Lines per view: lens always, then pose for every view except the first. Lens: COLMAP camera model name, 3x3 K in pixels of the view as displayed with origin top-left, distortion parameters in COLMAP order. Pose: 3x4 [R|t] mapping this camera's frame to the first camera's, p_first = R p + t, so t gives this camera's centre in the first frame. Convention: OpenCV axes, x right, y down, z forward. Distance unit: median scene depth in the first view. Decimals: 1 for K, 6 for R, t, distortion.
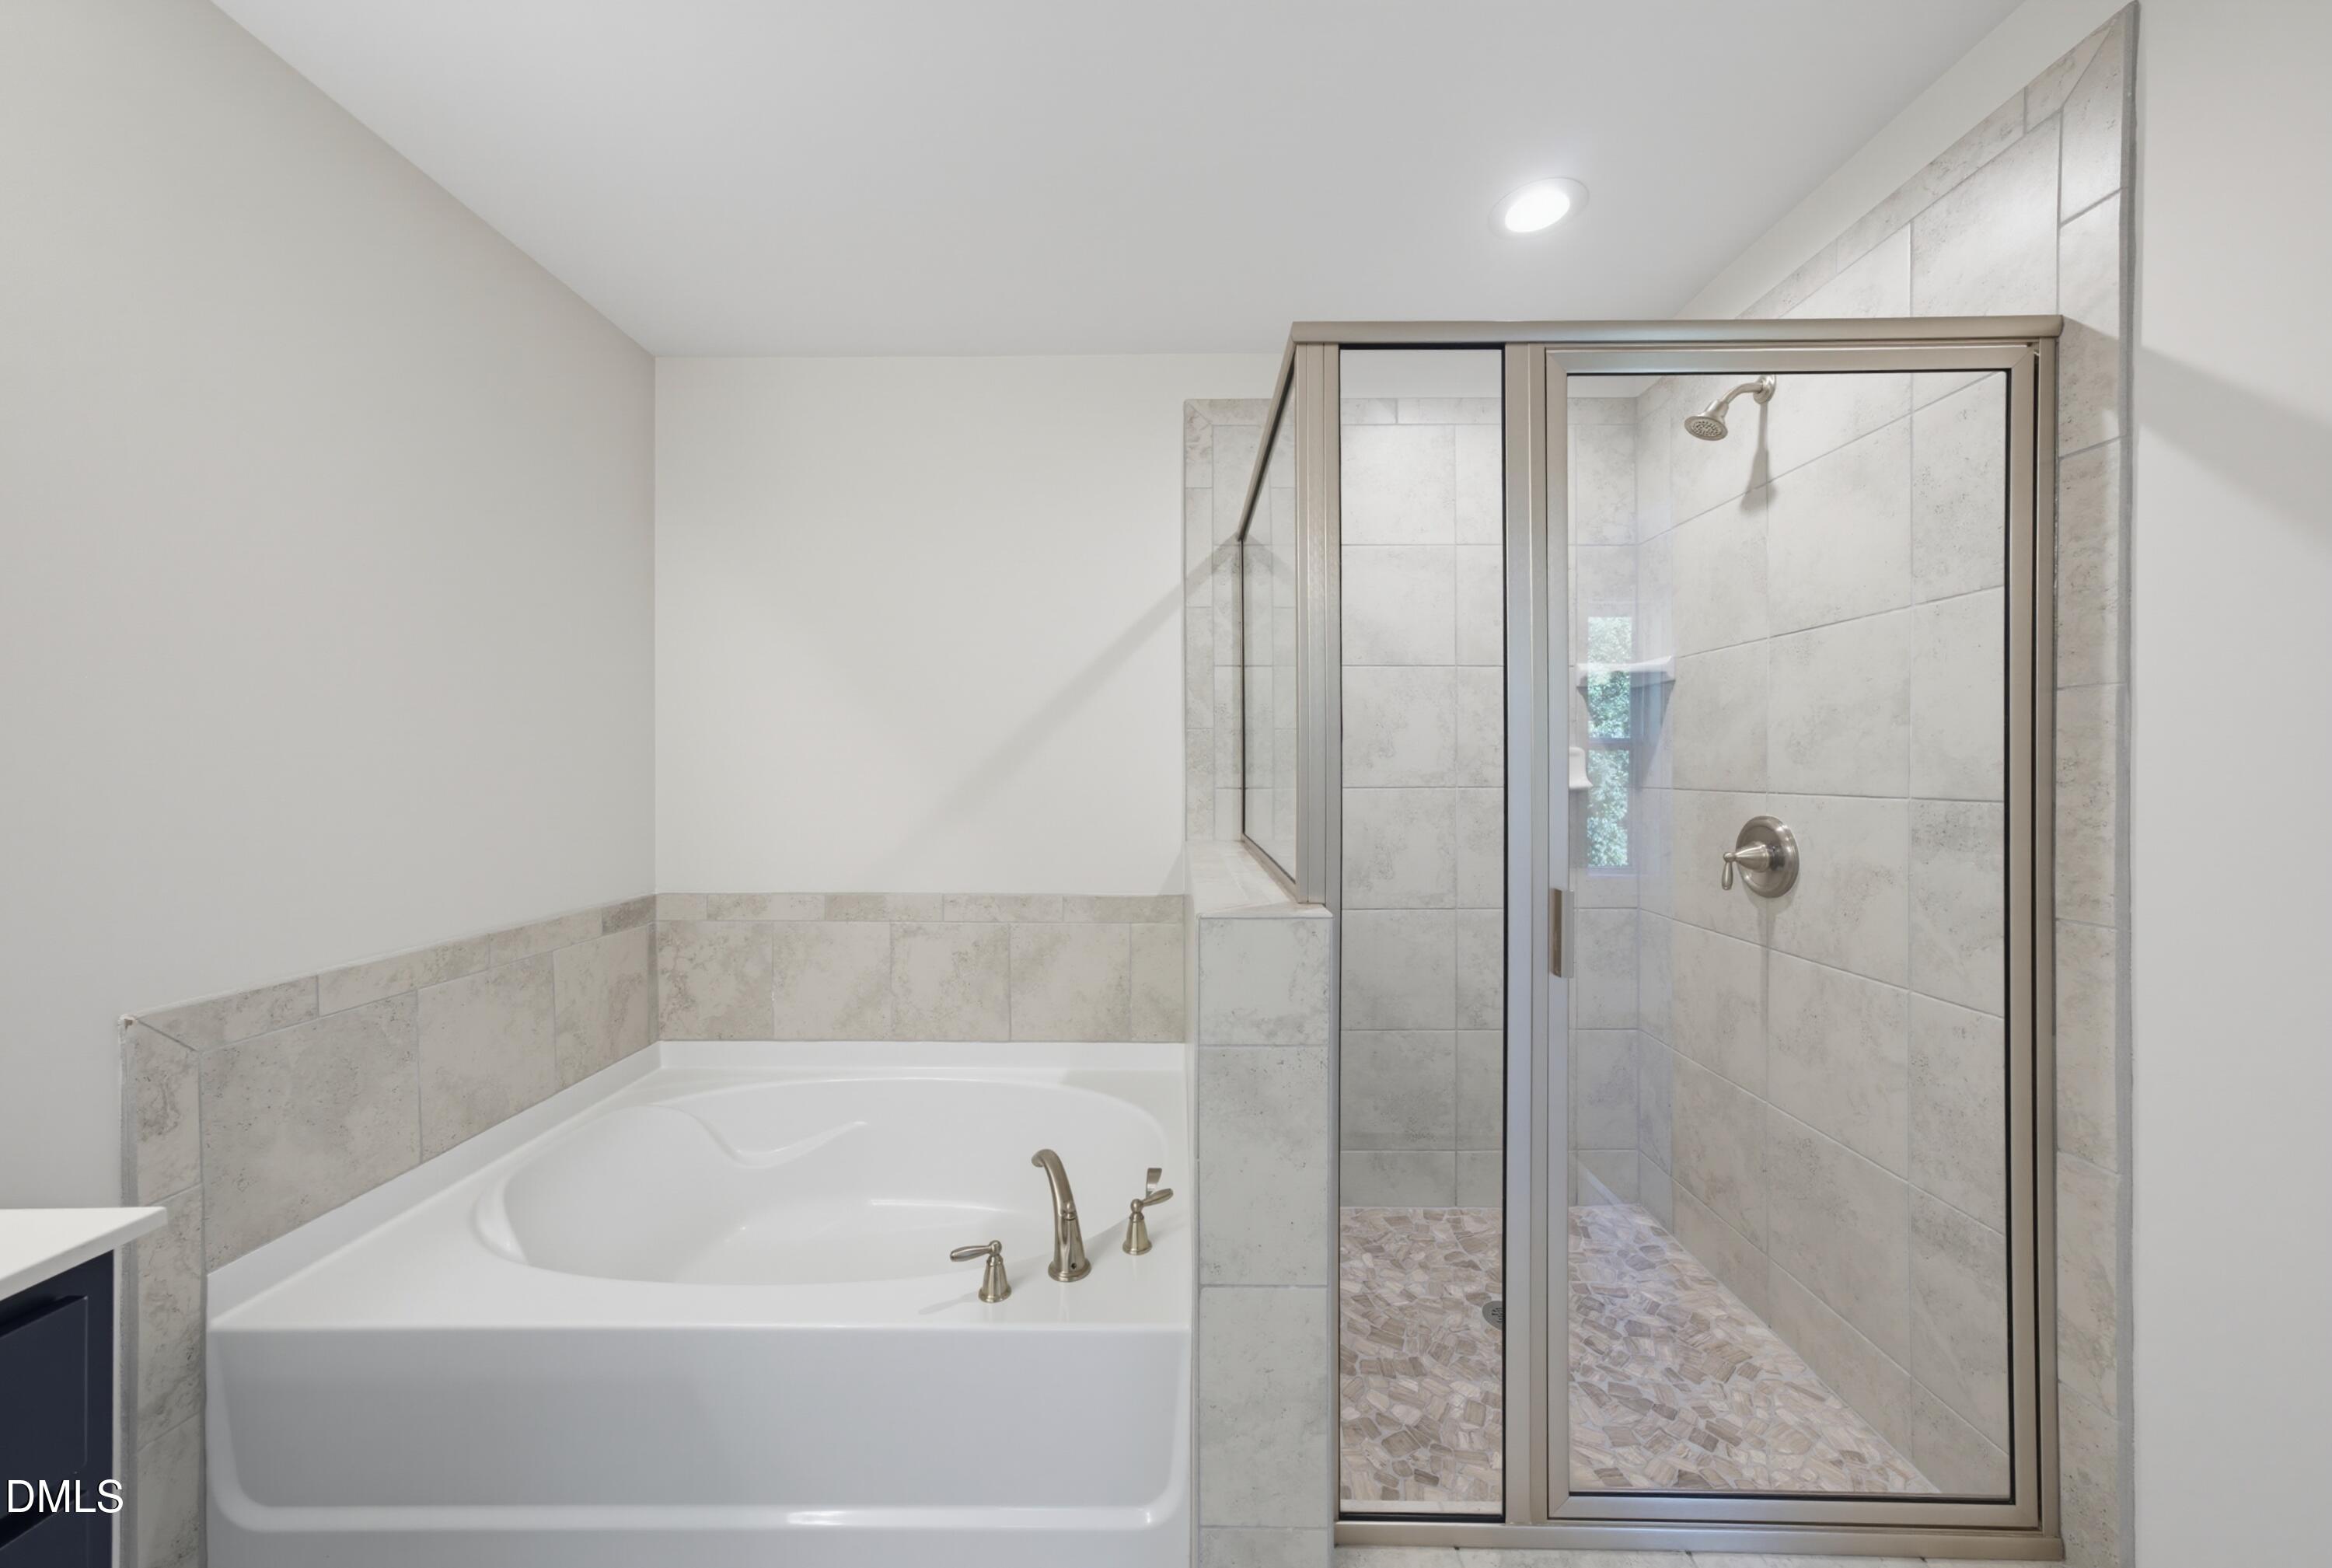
lens RADIAL K [[802.8, 0, 1166.0], [0, 802.8, 784.0], [0, 0, 1]] dist [0.000059, -0.000002]
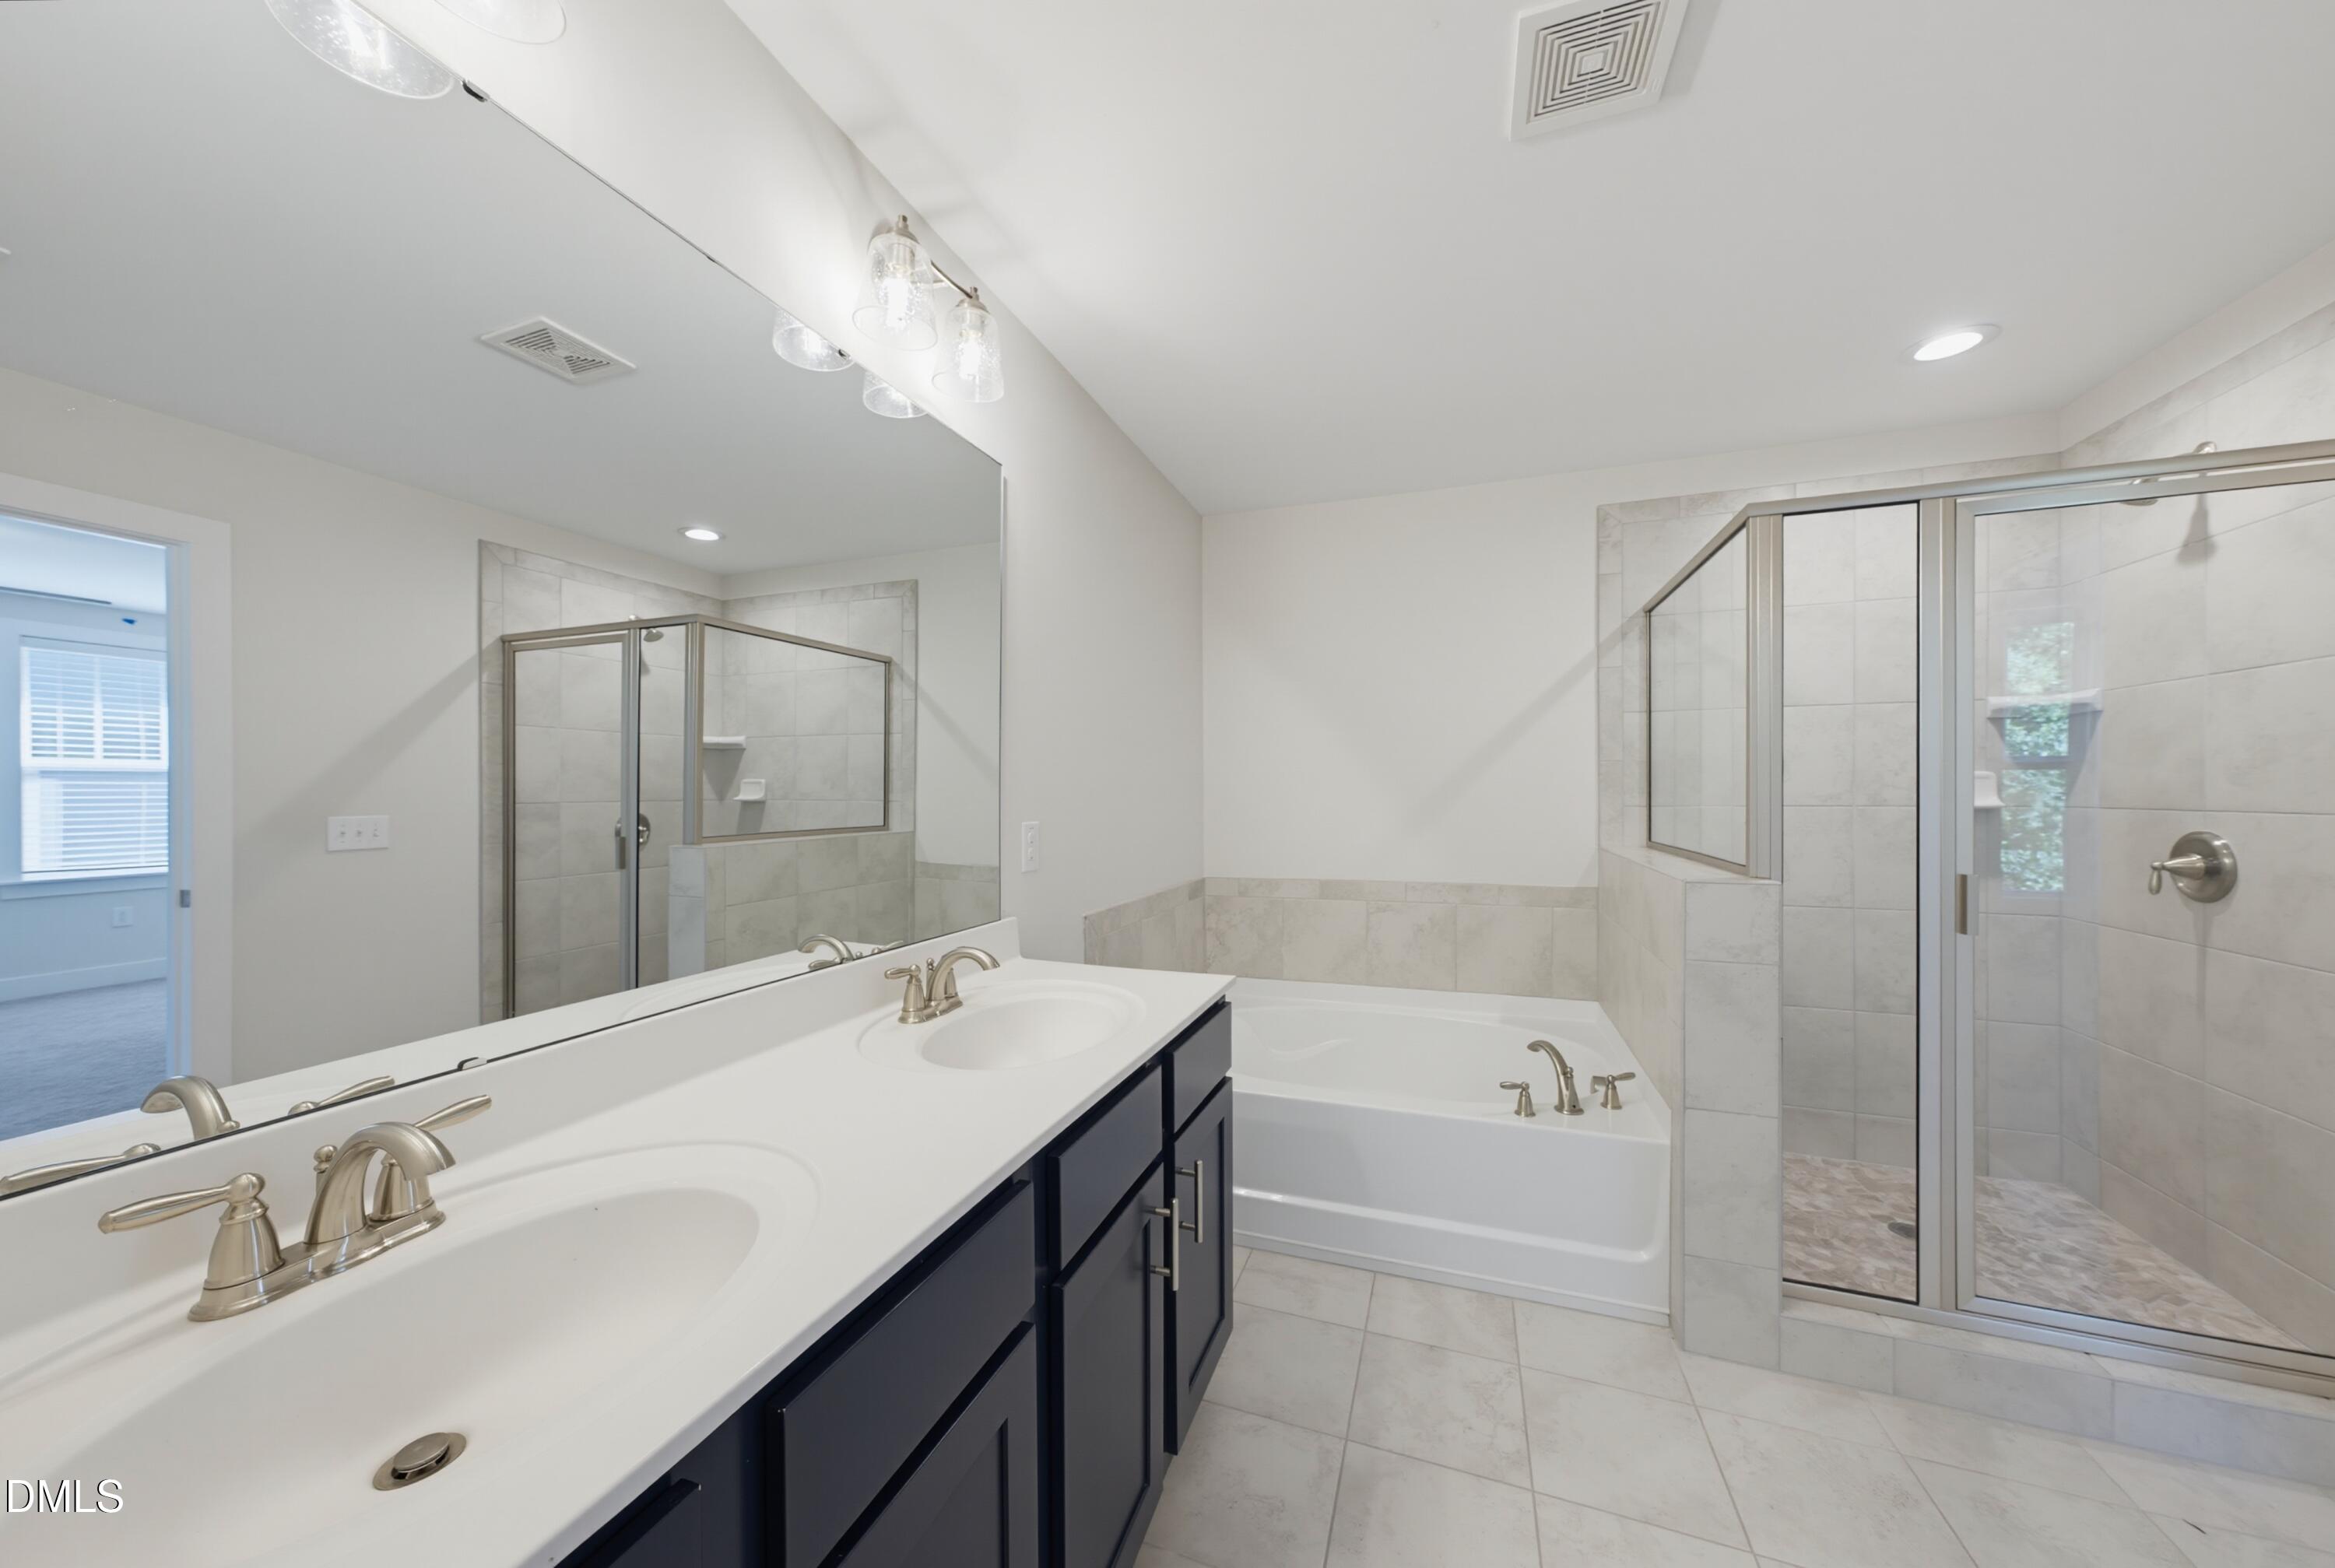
lens RADIAL K [[775.8, 0, 1197.8], [0, 775.8, 810.4], [0, 0, 1]] dist [0.016303, -0.000068]
pose [[0.949175, 0.001111, -0.314748, -0.208492], [0.001492, 0.999967, 0.008030, -0.000816], [0.314746, -0.008092, 0.949141, -0.433378]]
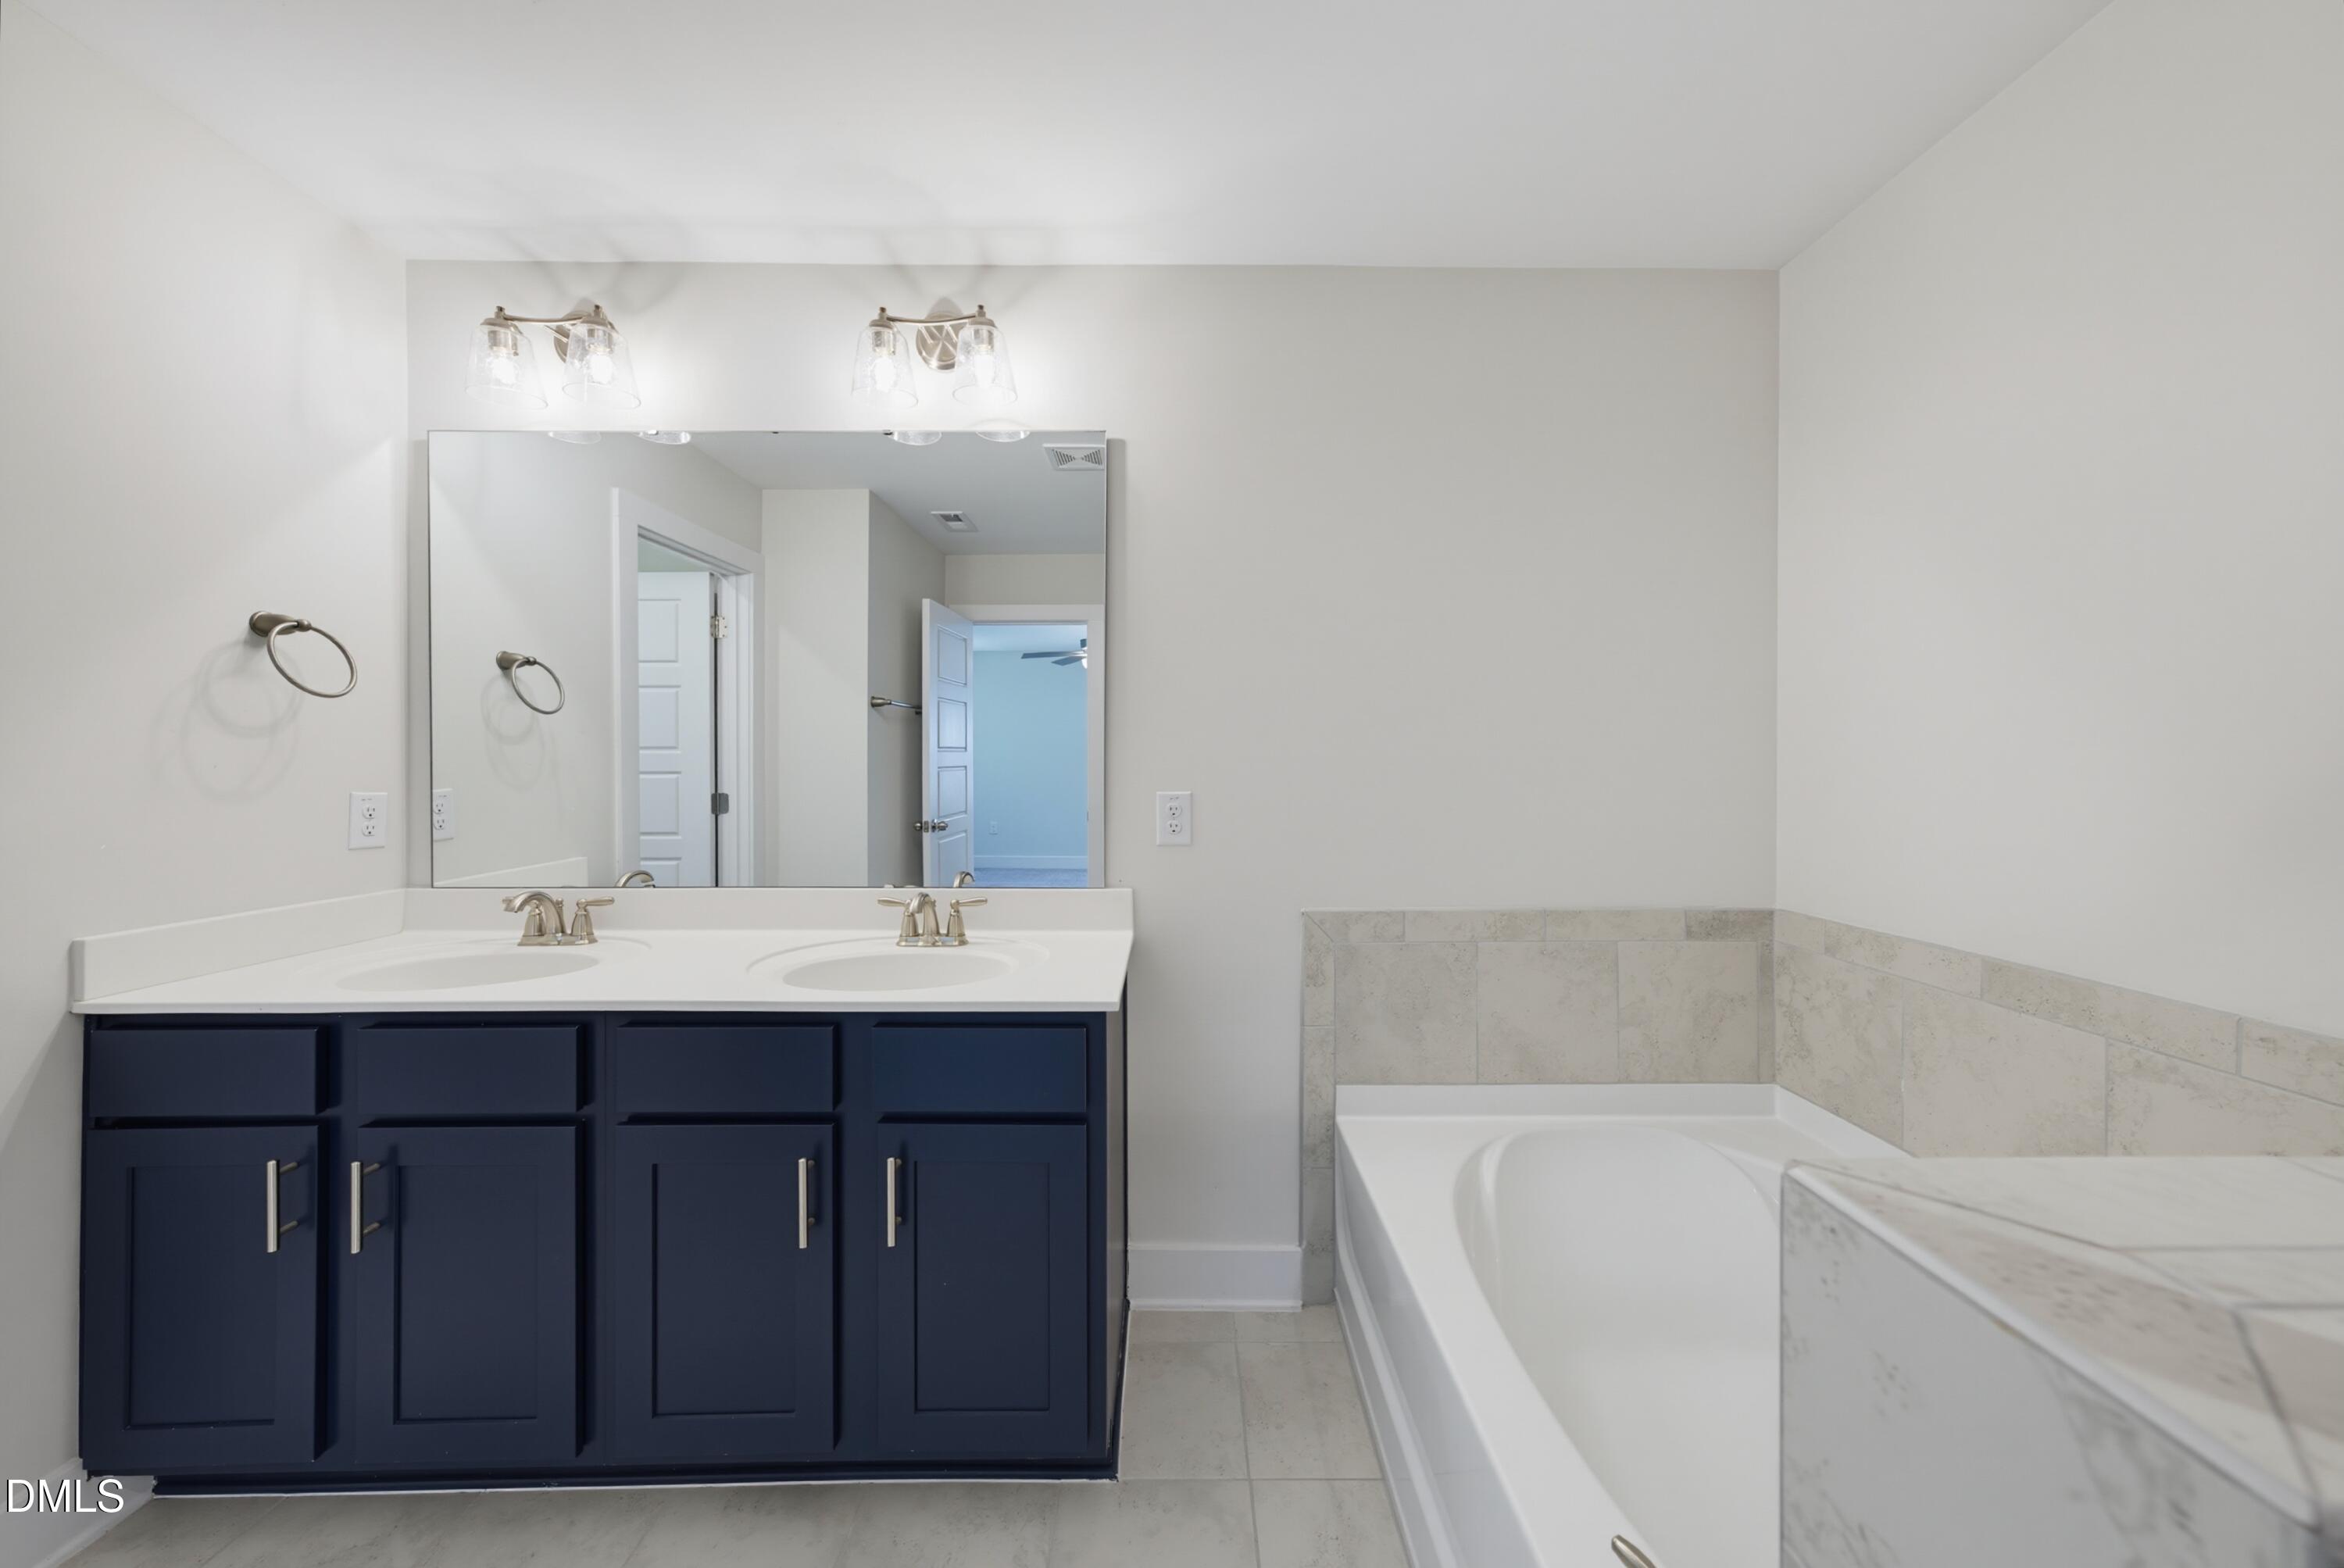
lens RADIAL K [[806.9, 0, 1172.0], [0, 806.9, 784.0], [0, 0, 1]] dist [0.000059, -0.000002]
pose [[0.005607, 0.025710, -0.999654, 0.221426], [-0.011532, 0.999605, 0.025644, -0.008256], [0.999918, 0.011385, 0.005902, 0.402997]]
